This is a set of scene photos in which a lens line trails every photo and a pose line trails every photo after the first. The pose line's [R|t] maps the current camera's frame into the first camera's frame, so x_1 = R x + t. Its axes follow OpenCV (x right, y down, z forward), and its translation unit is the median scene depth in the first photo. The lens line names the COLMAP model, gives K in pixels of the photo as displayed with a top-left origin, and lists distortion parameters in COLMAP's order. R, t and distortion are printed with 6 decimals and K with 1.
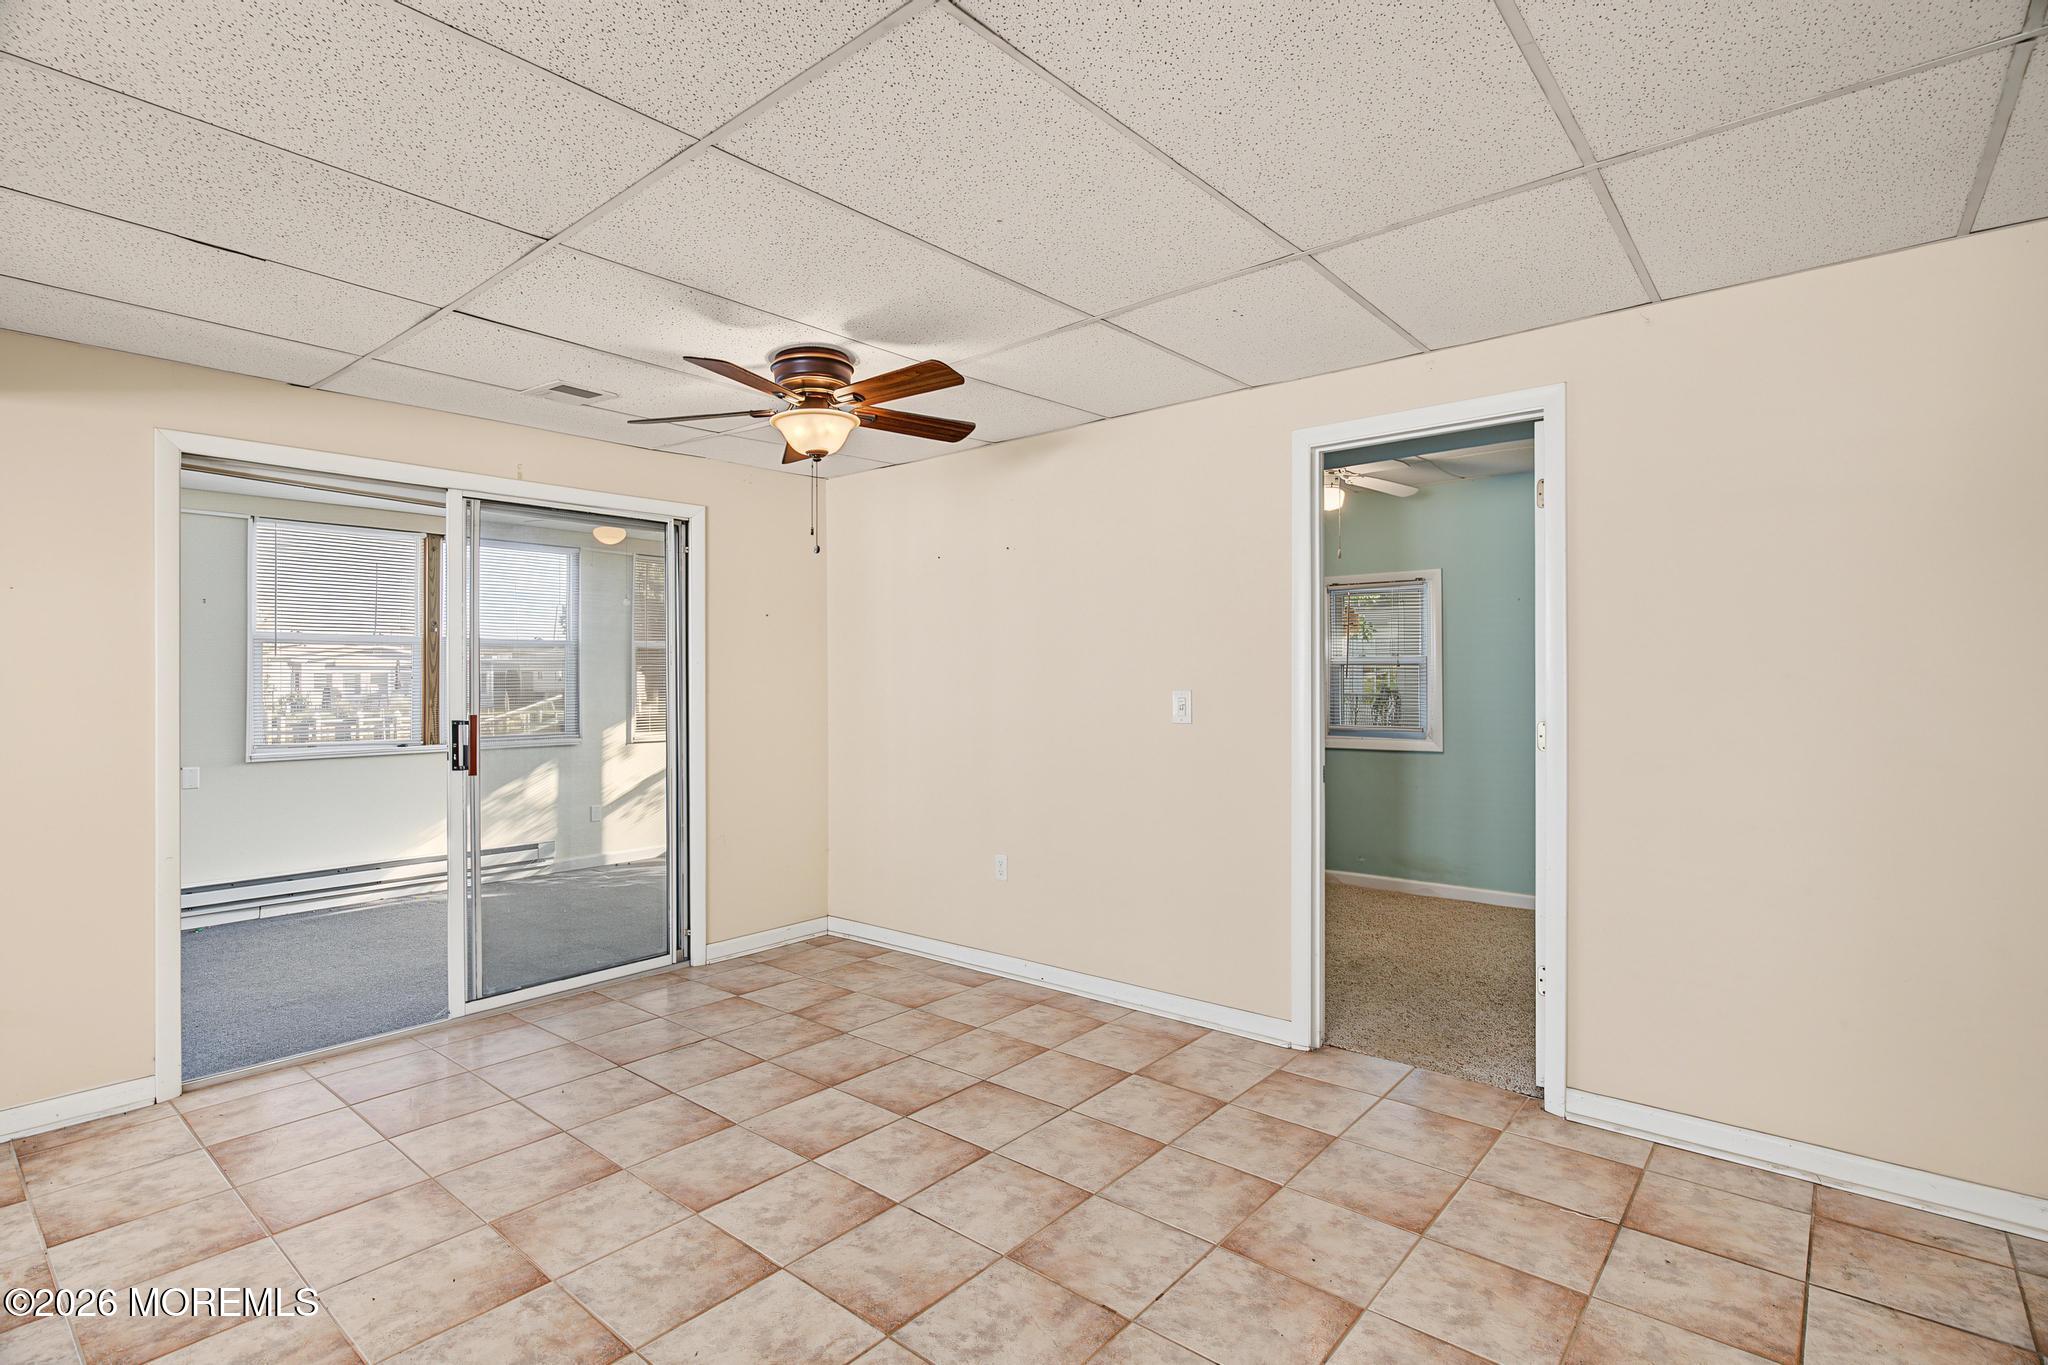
lens RADIAL K [[988.0, 0, 1025.3], [0, 988.0, 674.2], [0, 0, 1]] dist [-0.009036, 0.004843]
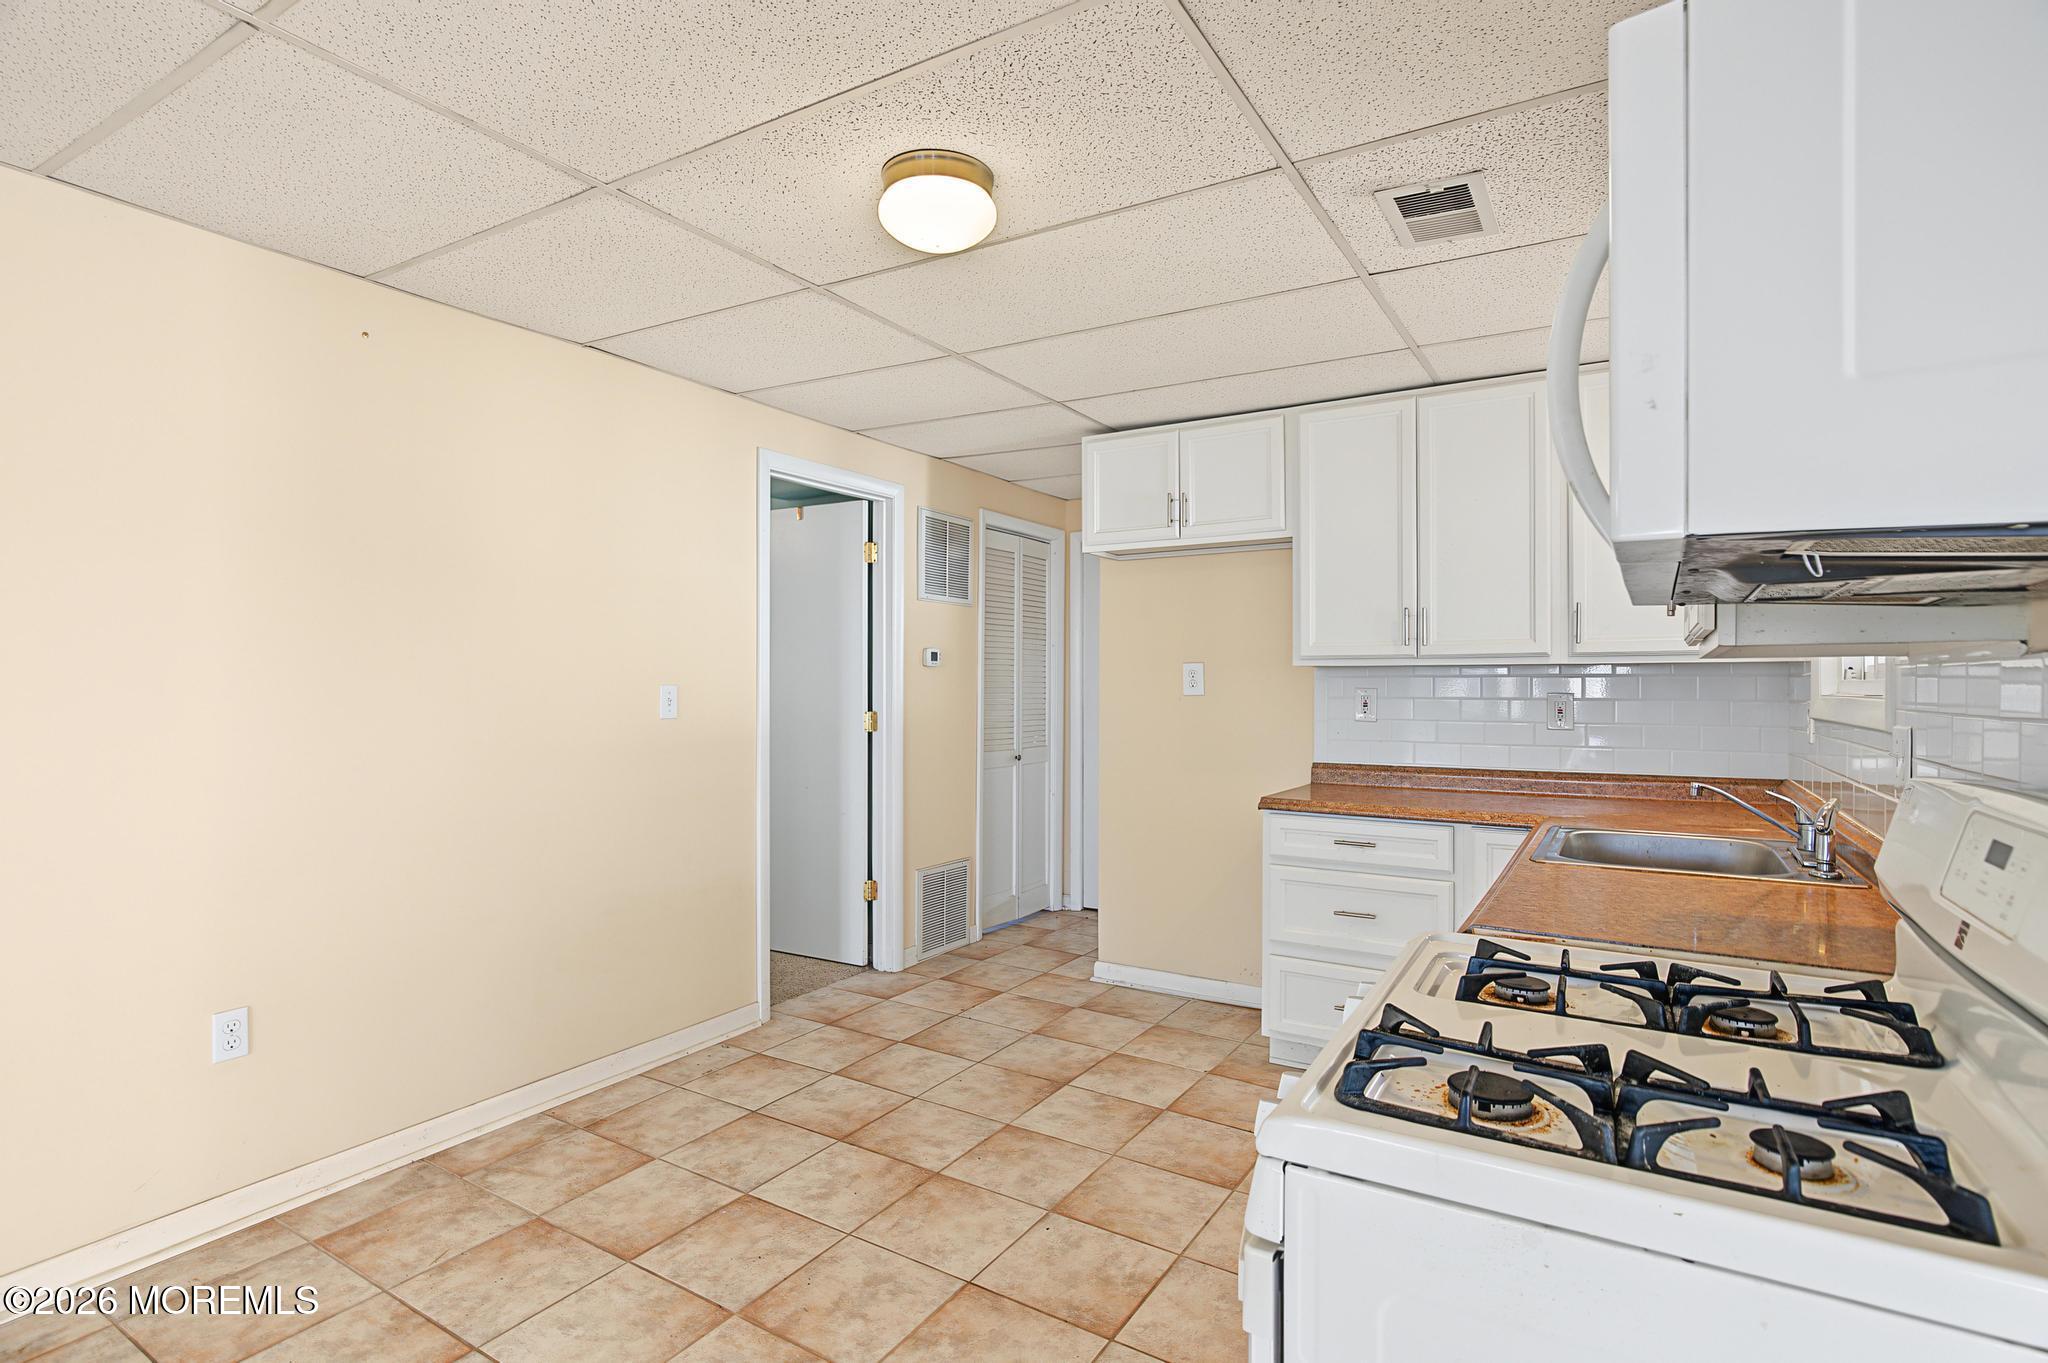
lens RADIAL K [[988.0, 0, 1019.0], [0, 988.0, 697.2], [0, 0, 1]] dist [-0.009036, 0.004843]
pose [[-0.138462, -0.009656, 0.990321, -0.015558], [-0.004365, 0.999949, 0.009140, 0.002180], [-0.990358, -0.003057, -0.138497, 0.190430]]
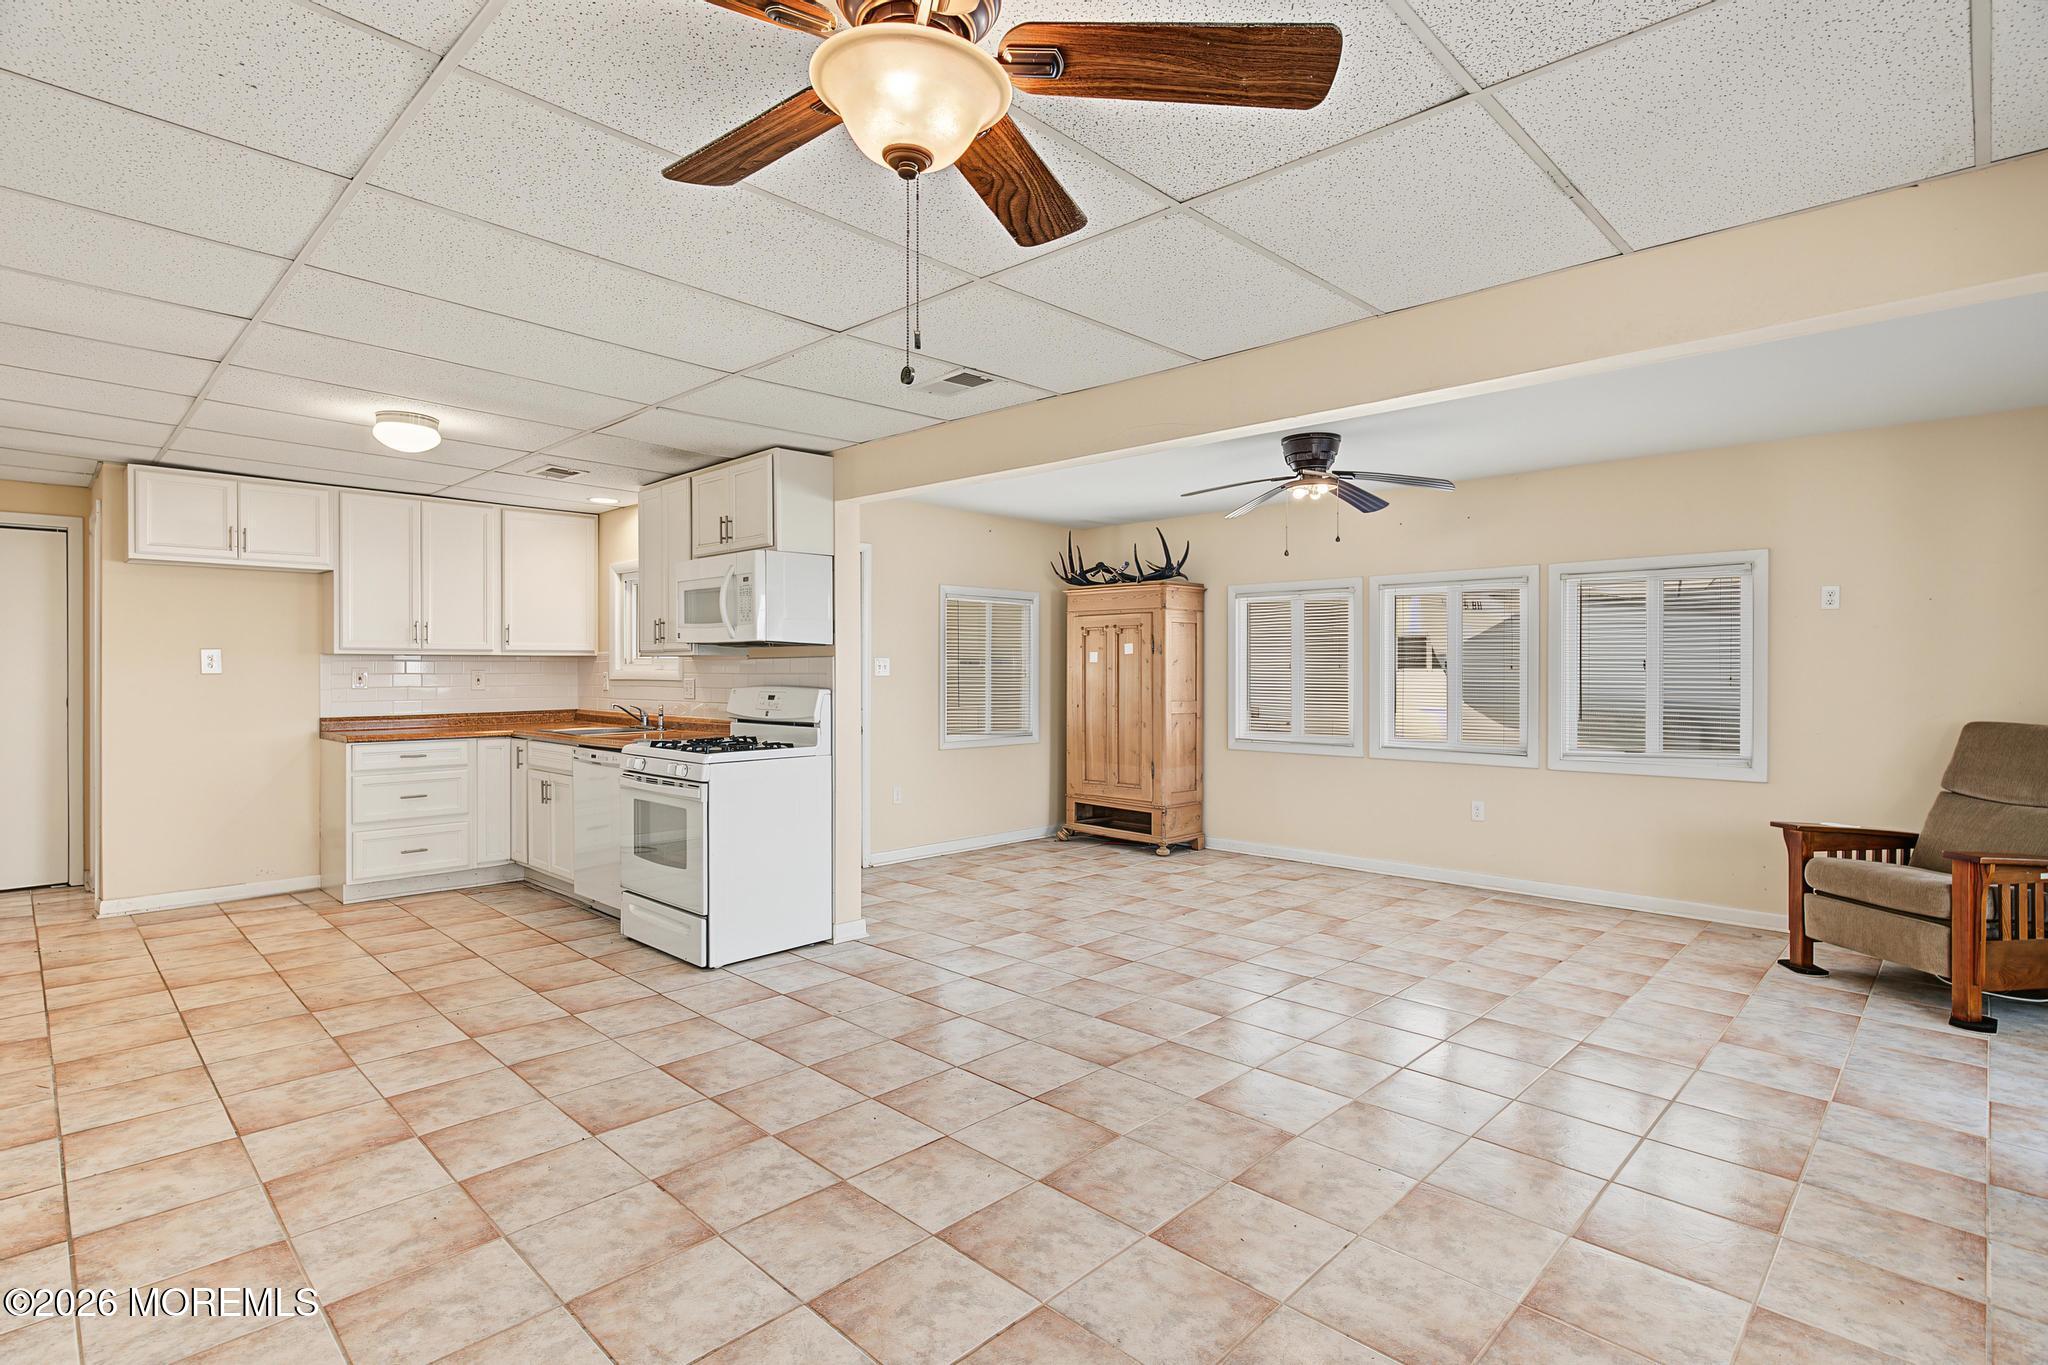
lens RADIAL K [[988.0, 0, 1026.2], [0, 988.0, 675.2], [0, 0, 1]] dist [-0.009036, 0.004843]
pose [[-0.997595, -0.000924, 0.069306, -0.275990], [-0.000653, 0.999992, 0.003927, 0.005789], [-0.069309, 0.003872, -0.997588, 1.347192]]
